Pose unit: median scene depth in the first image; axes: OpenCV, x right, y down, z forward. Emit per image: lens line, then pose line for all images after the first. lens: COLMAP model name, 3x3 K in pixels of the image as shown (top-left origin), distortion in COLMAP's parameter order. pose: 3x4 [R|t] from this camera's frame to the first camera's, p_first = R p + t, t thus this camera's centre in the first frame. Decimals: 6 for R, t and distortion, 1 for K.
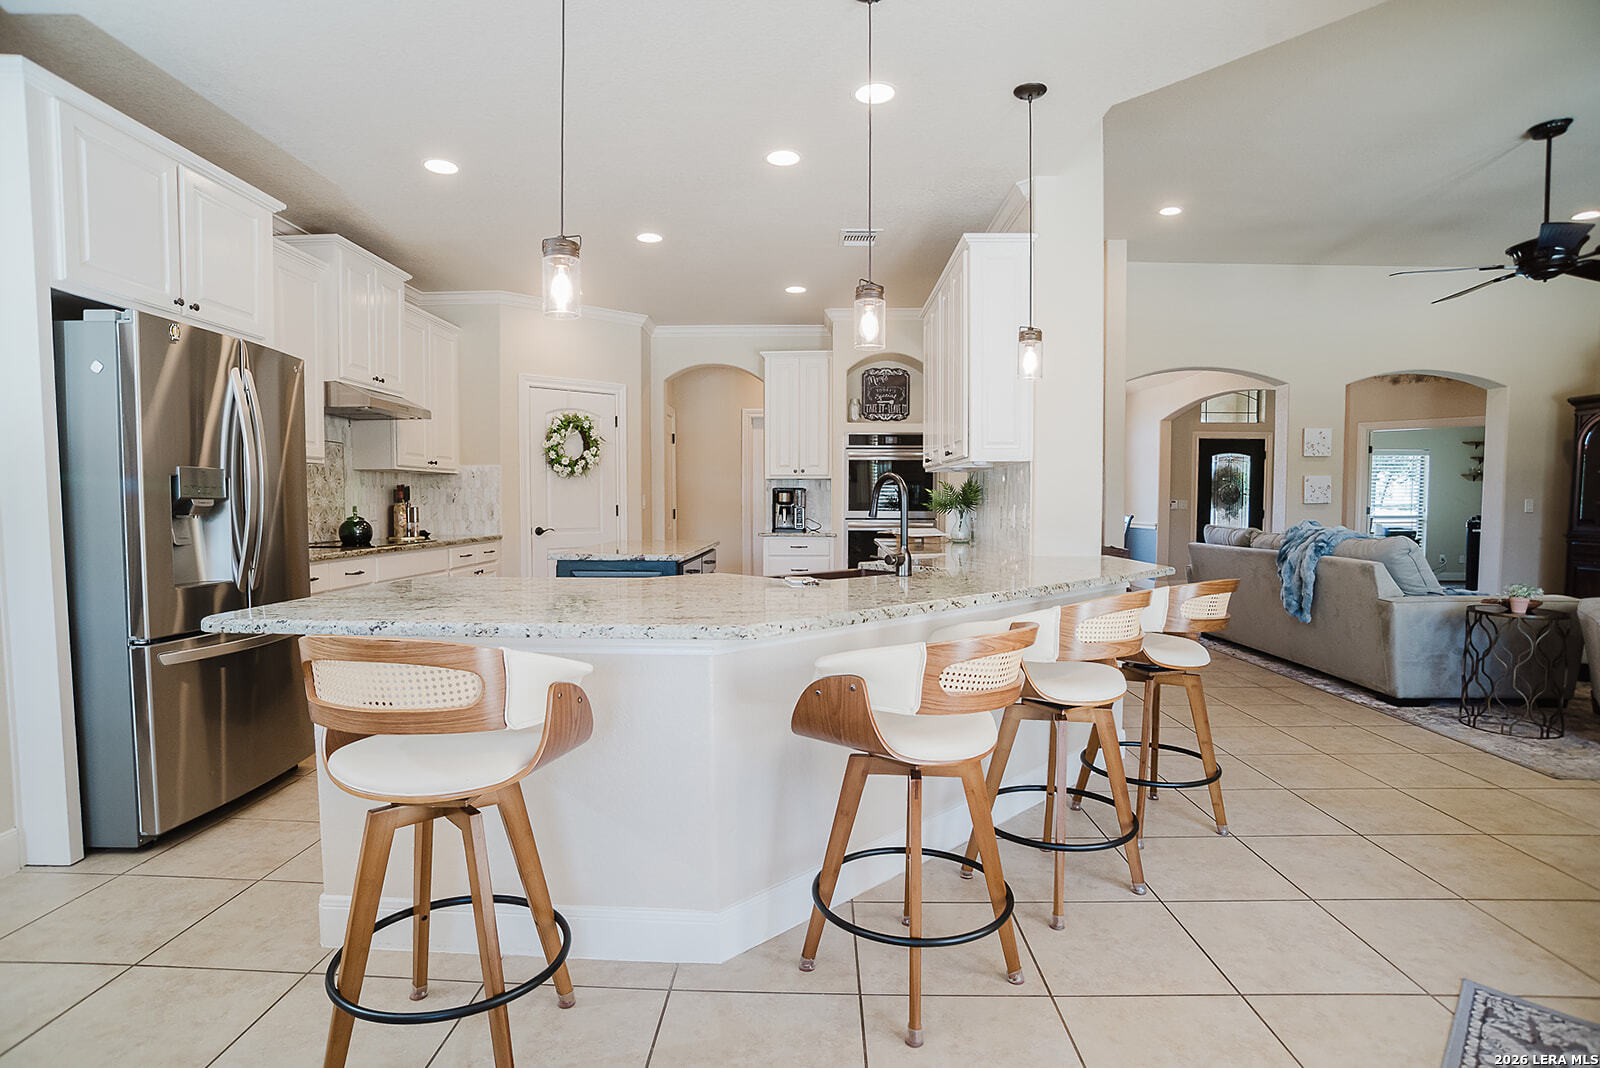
lens RADIAL K [[807.5, 0, 793.6], [0, 807.5, 545.5], [0, 0, 1]] dist [-0.101563, 0.047433]
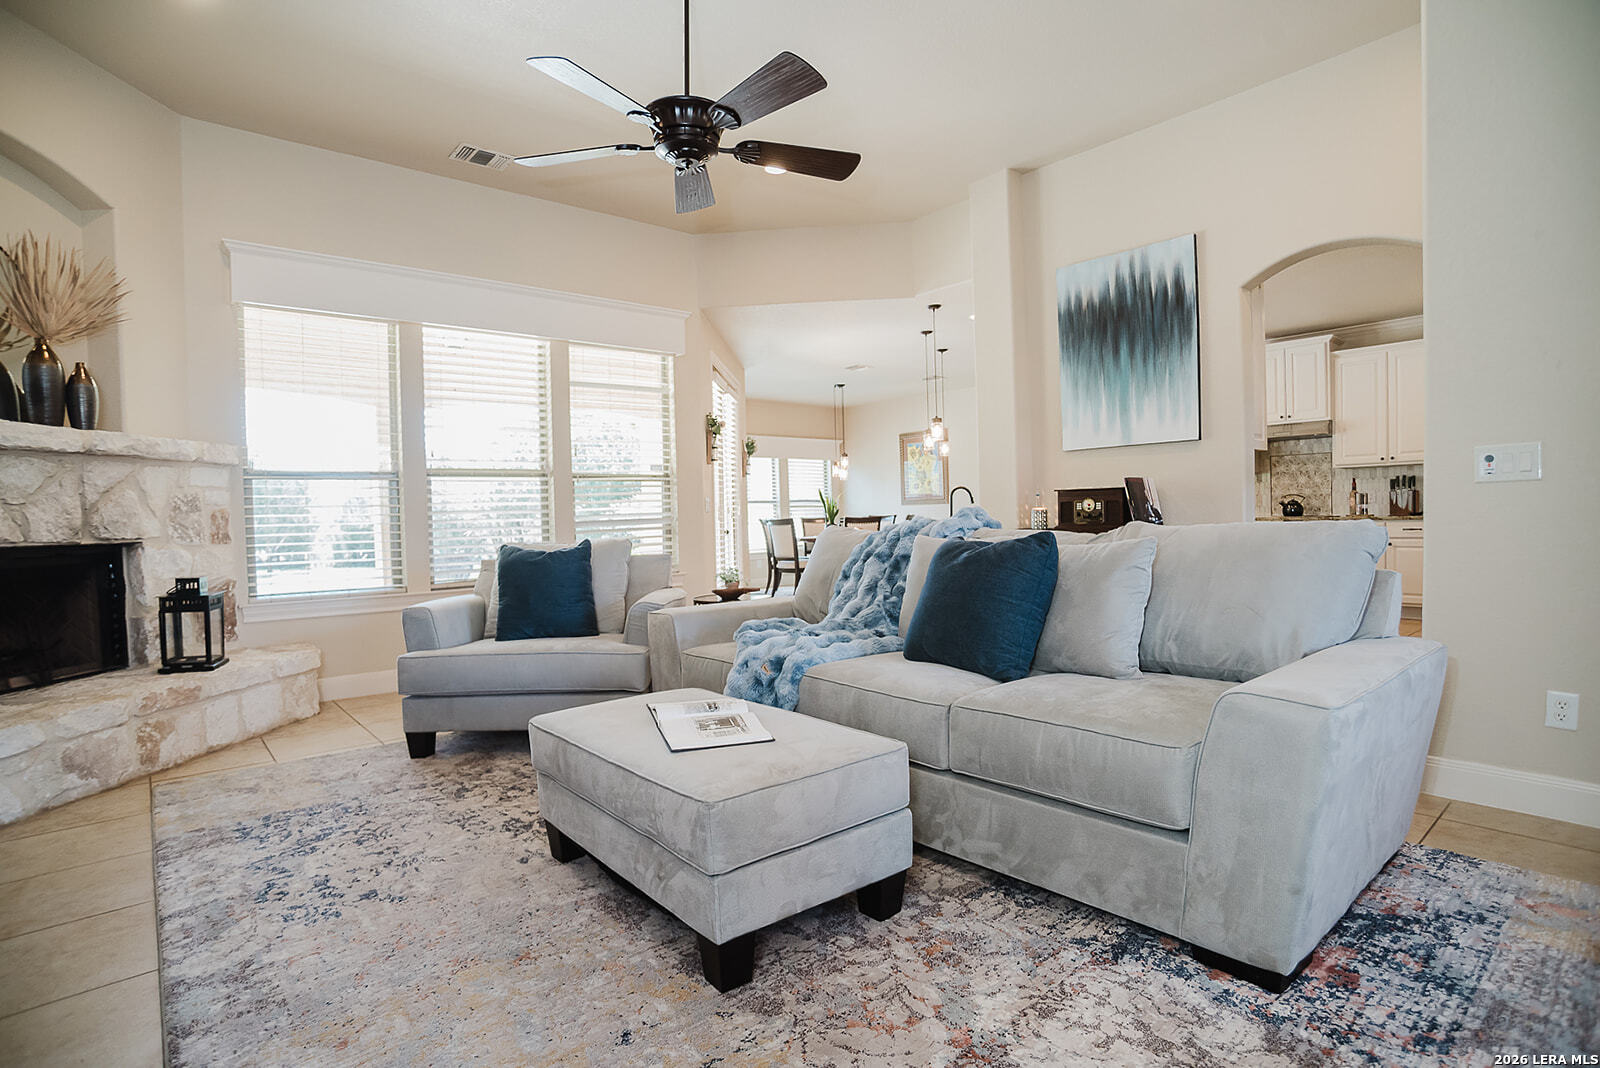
lens RADIAL K [[807.5, 0, 793.6], [0, 807.5, 545.5], [0, 0, 1]] dist [-0.101563, 0.047433]
pose [[-0.738989, 0.041466, -0.672440, 1.006033], [-0.012192, 0.997118, 0.074886, -0.040387], [0.673607, 0.063539, -0.736353, 1.154865]]
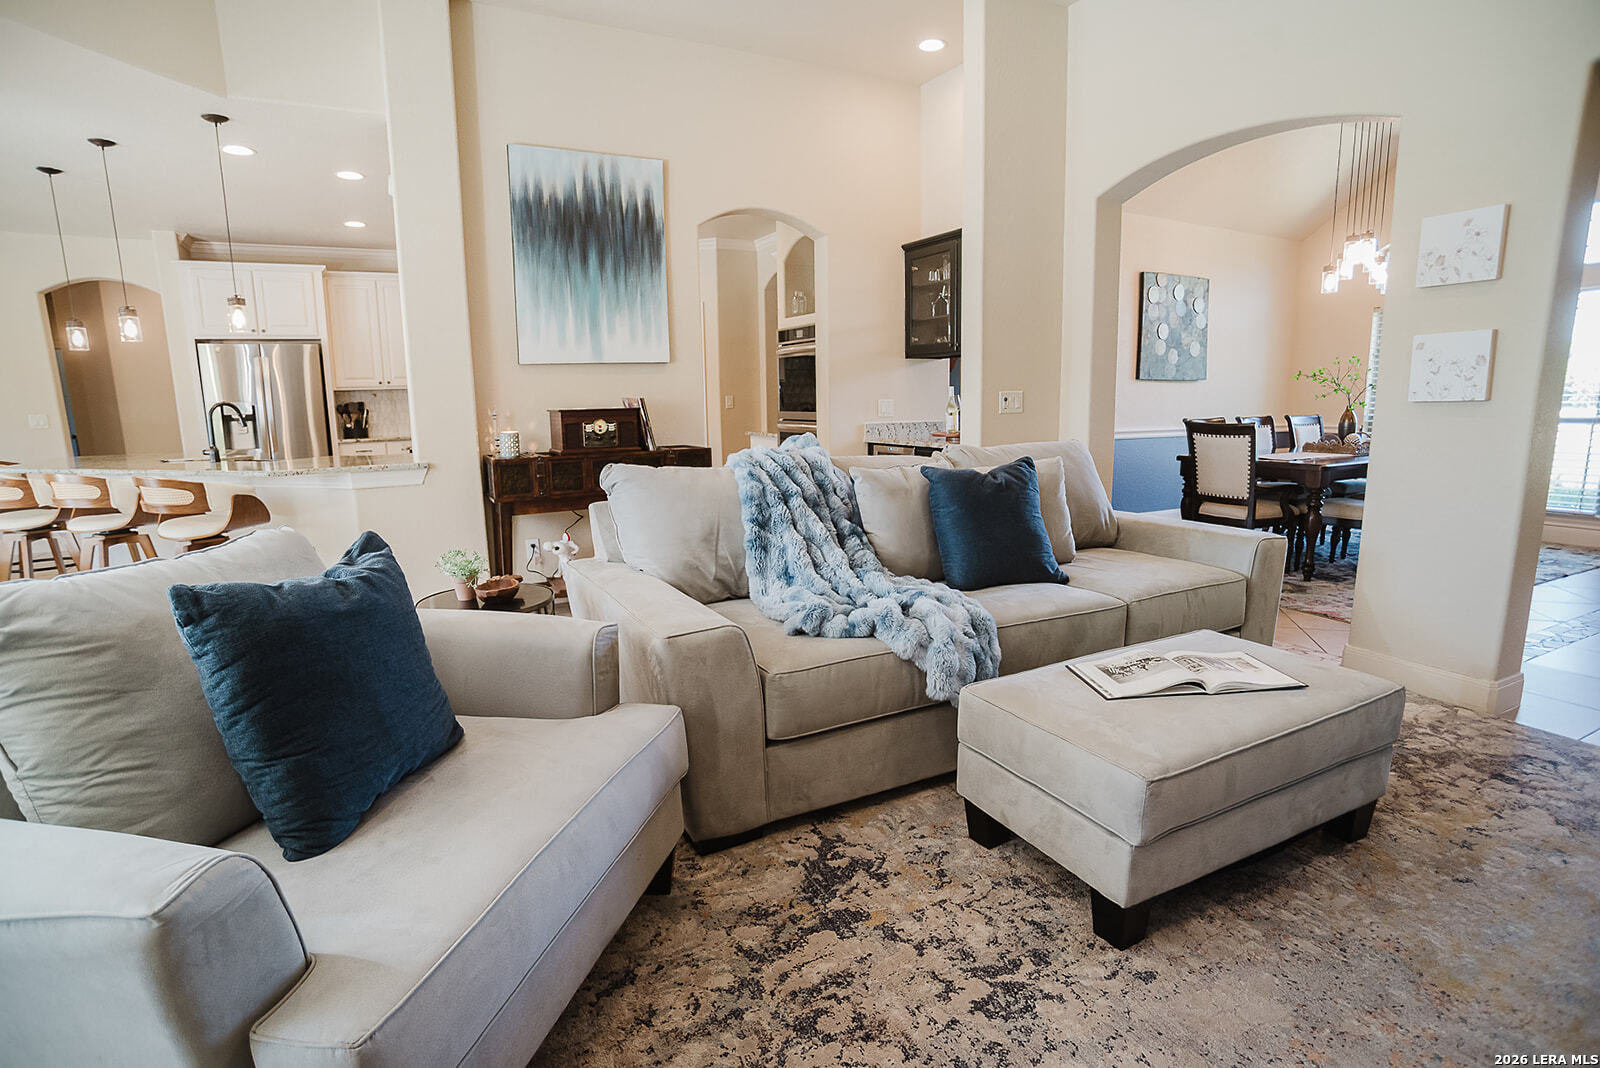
lens RADIAL K [[807.5, 0, 793.6], [0, 807.5, 545.5], [0, 0, 1]] dist [-0.101563, 0.047433]
pose [[0.493892, 0.148662, -0.856721, 0.994274], [-0.029809, 0.987592, 0.154186, -0.036071], [0.869012, -0.050613, 0.492196, 0.567526]]
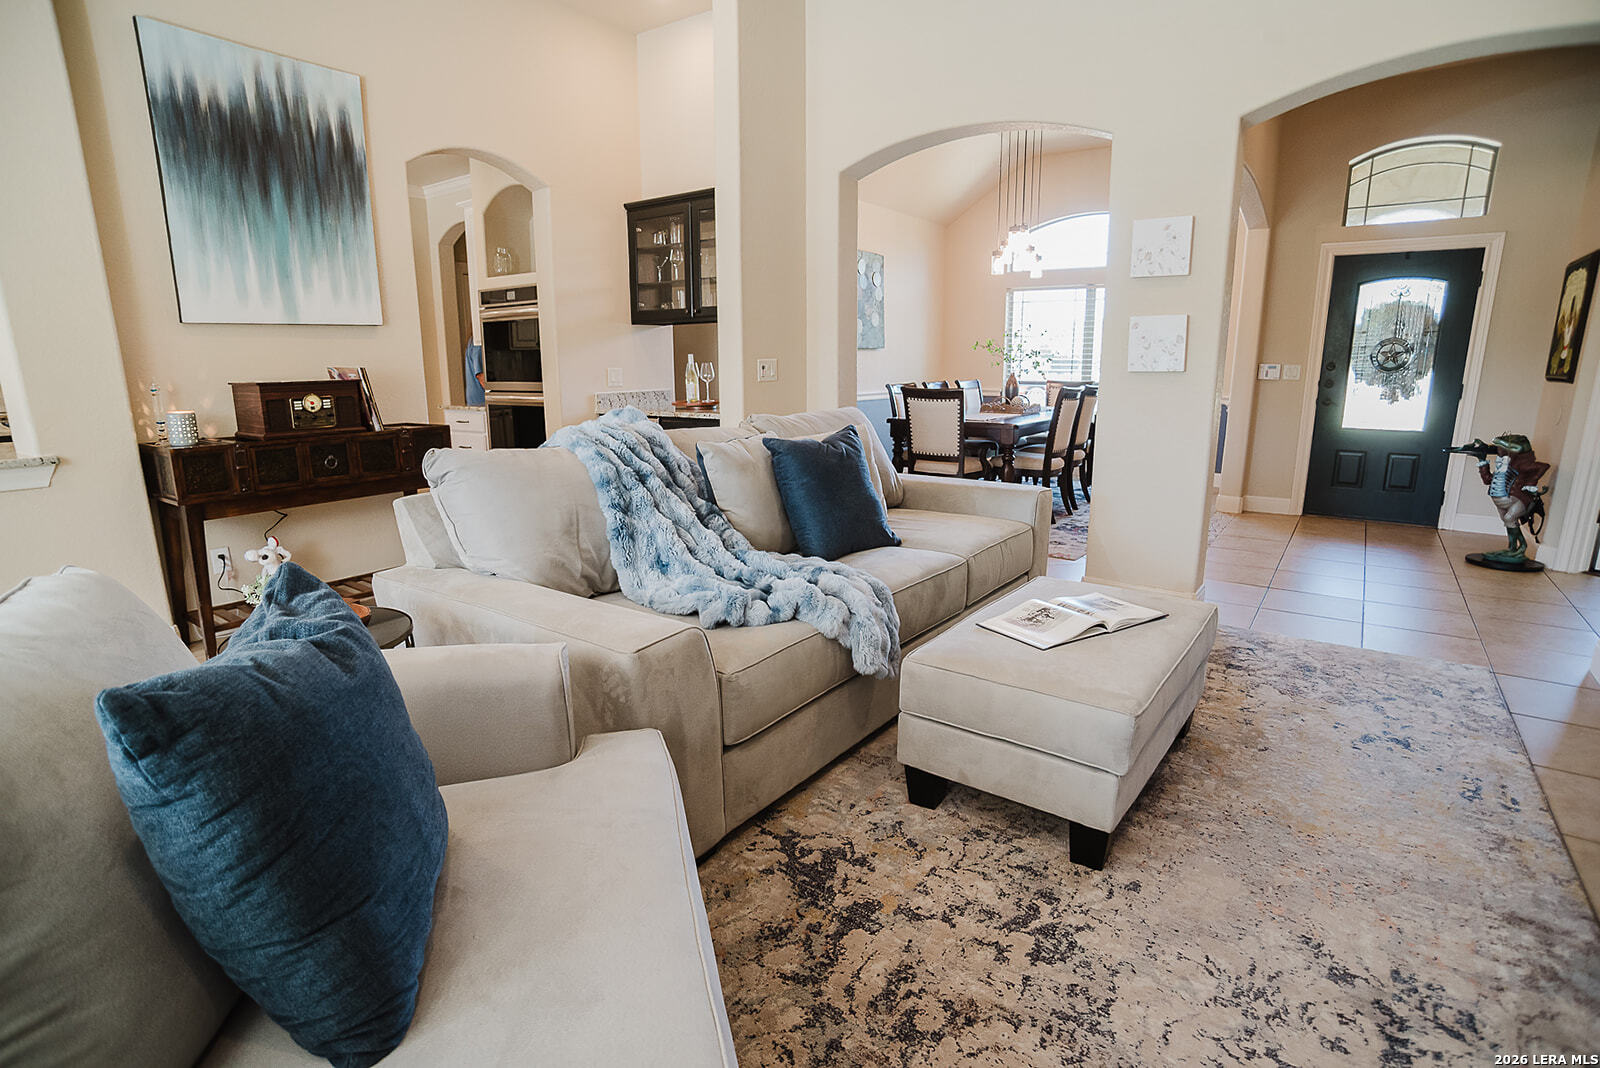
lens RADIAL K [[807.5, 0, 793.6], [0, 807.5, 545.5], [0, 0, 1]] dist [-0.101563, 0.047433]
pose [[0.828211, 0.121609, -0.547063, 0.890739], [-0.024563, 0.983111, 0.181354, -0.034906], [0.559878, -0.136762, 0.817211, 0.493428]]
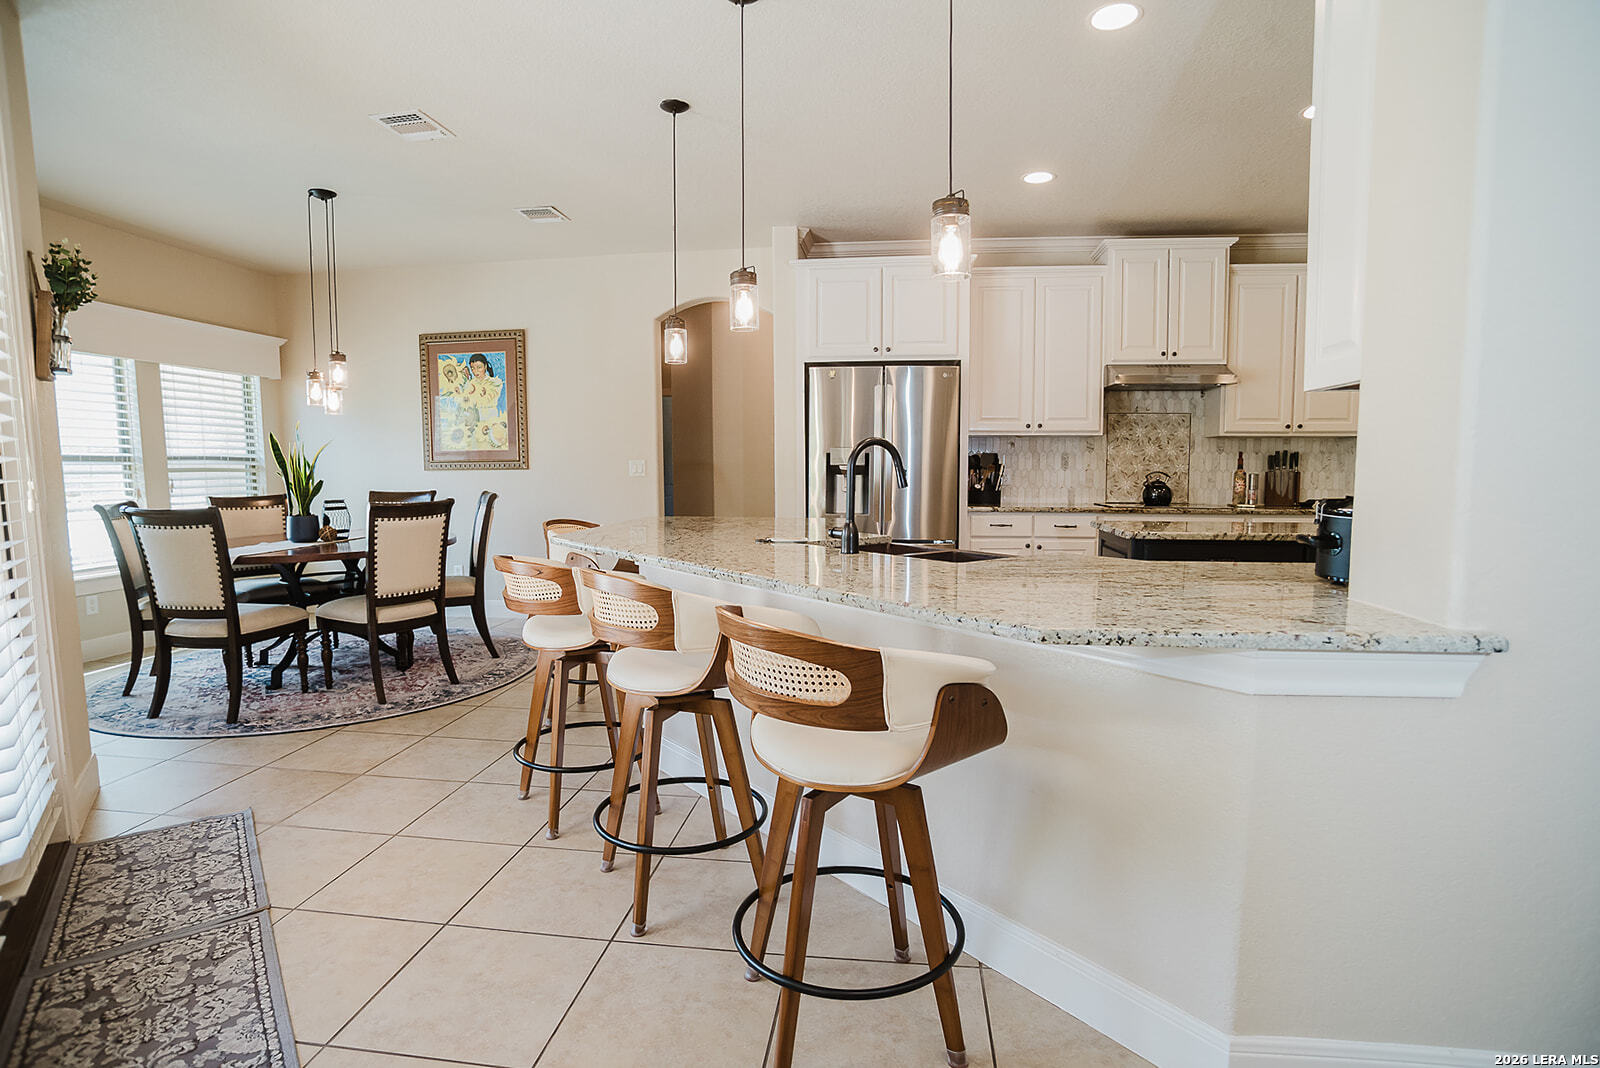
lens RADIAL K [[807.5, 0, 793.6], [0, 807.5, 545.5], [0, 0, 1]] dist [-0.101563, 0.047433]
pose [[-0.101224, 0.099068, -0.989919, 0.464449], [-0.049980, 0.993267, 0.104513, -0.028835], [0.993607, 0.060055, -0.095591, 0.463425]]
